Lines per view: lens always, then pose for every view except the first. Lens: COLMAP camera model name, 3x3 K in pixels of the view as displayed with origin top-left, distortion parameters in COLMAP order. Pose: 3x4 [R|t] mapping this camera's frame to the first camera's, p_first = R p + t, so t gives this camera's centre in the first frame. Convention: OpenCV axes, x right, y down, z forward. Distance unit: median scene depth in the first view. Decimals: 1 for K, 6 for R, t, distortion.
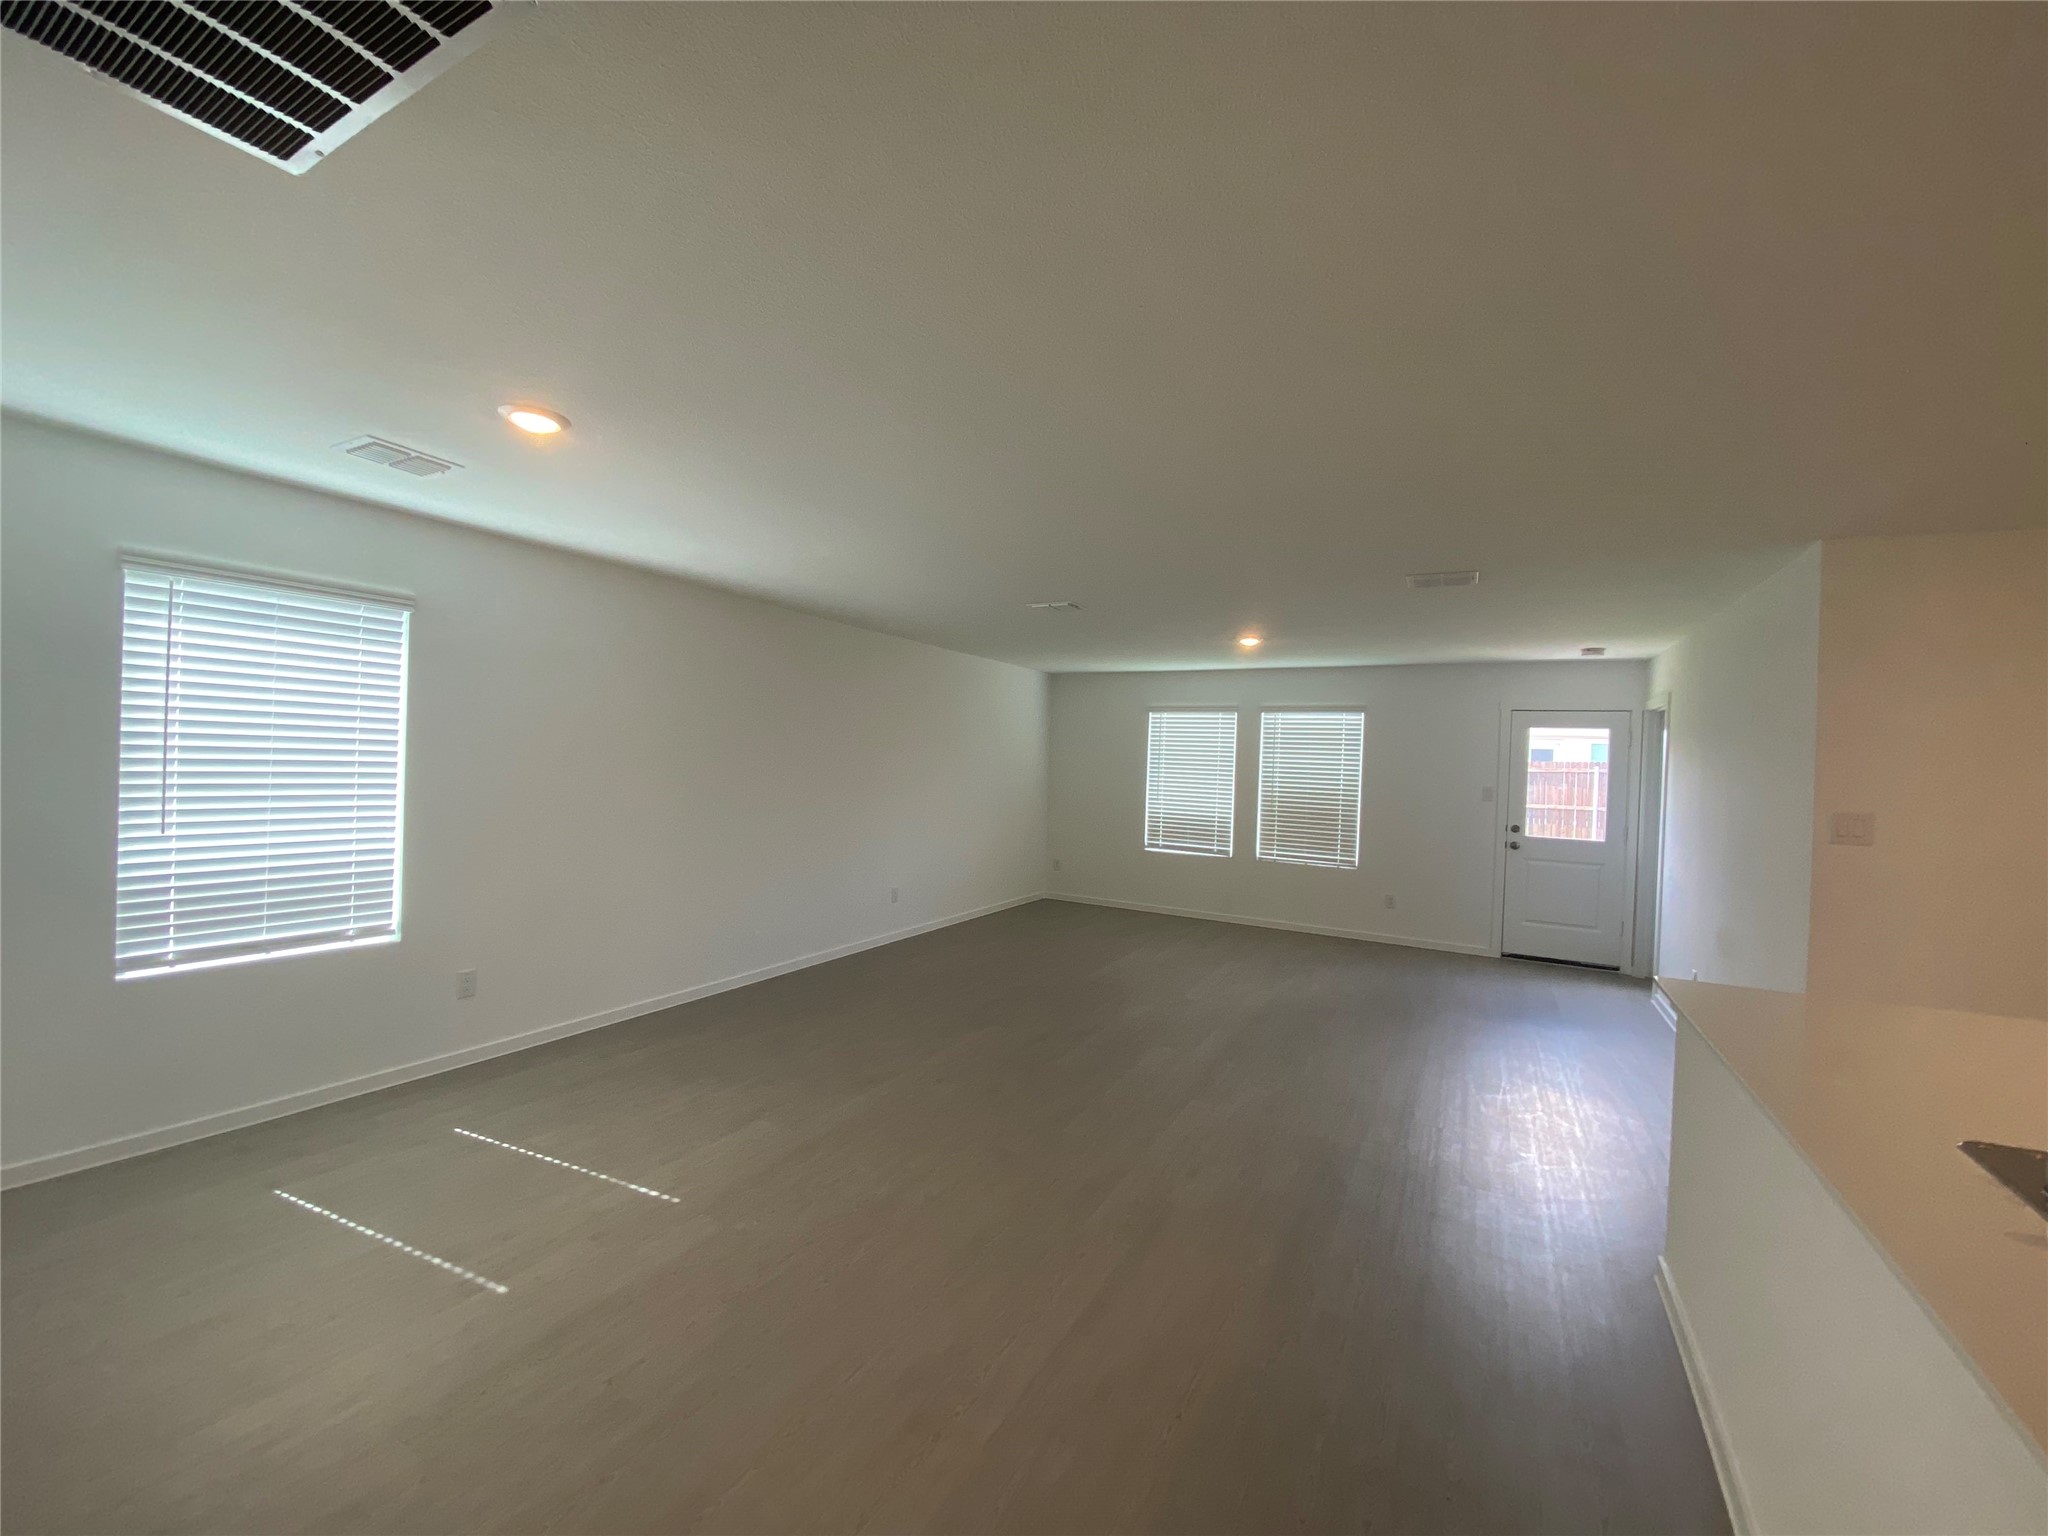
lens RADIAL K [[822.2, 0, 1011.9], [0, 822.2, 764.8], [0, 0, 1]] dist [0.002234, -0.000475]
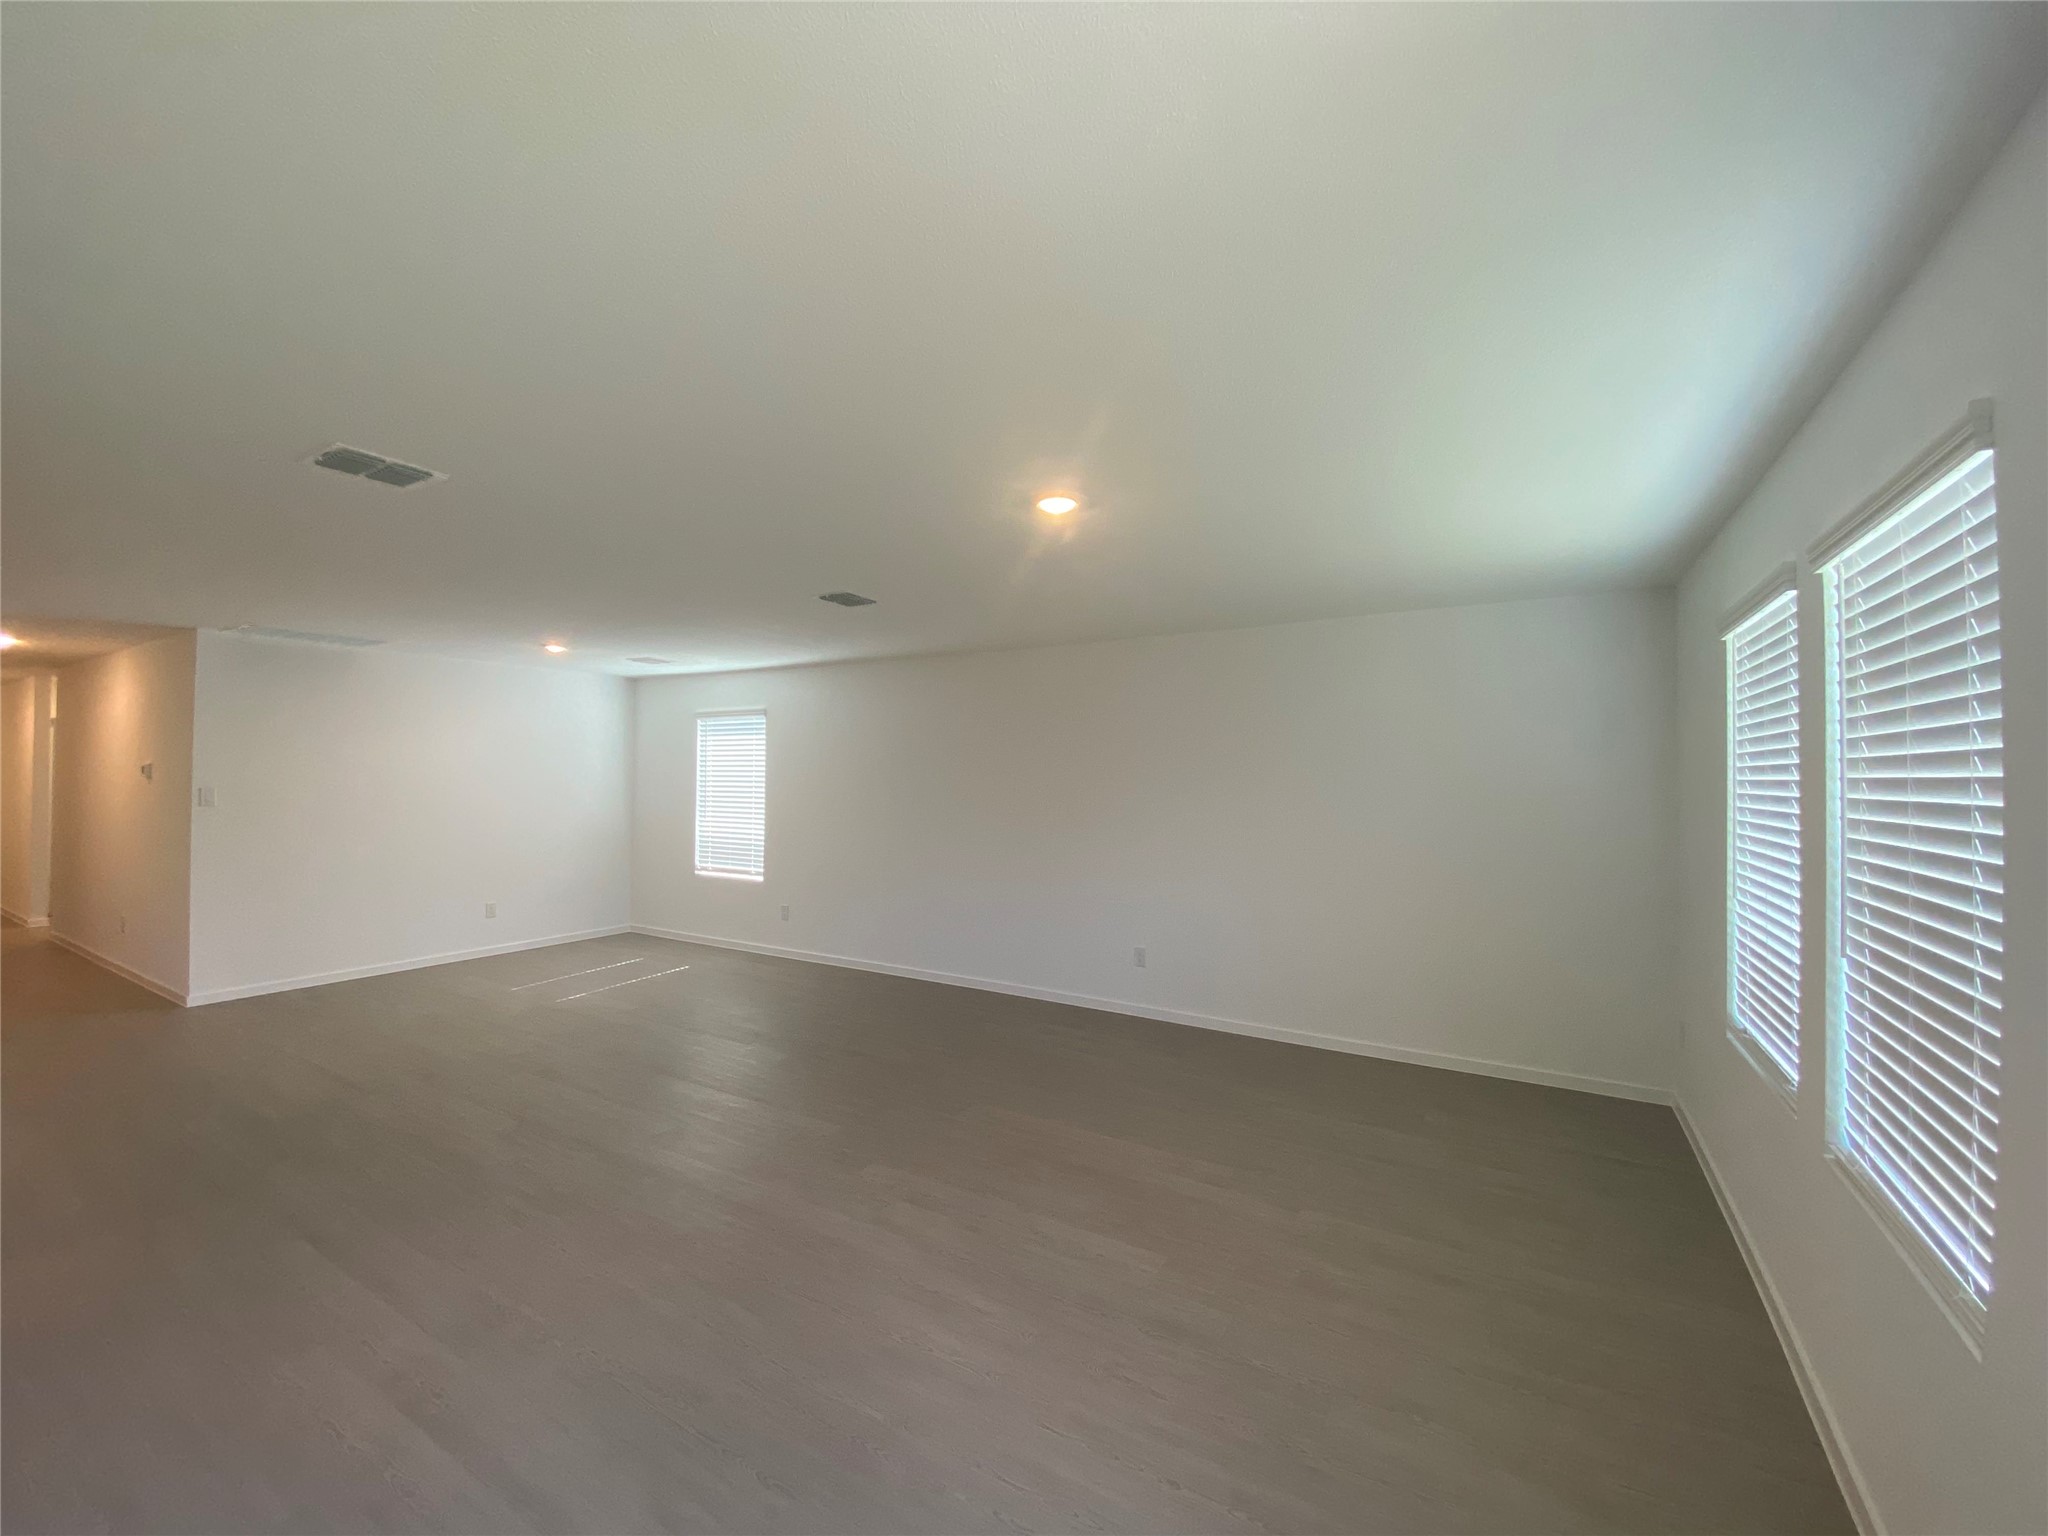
lens RADIAL K [[822.2, 0, 1018.9], [0, 822.2, 769.8], [0, 0, 1]] dist [0.002234, -0.000475]
pose [[-0.005211, -0.052283, -0.998619, 1.062047], [-0.008759, 0.998596, -0.052236, 0.035434], [0.999948, 0.008475, -0.005662, 1.354997]]
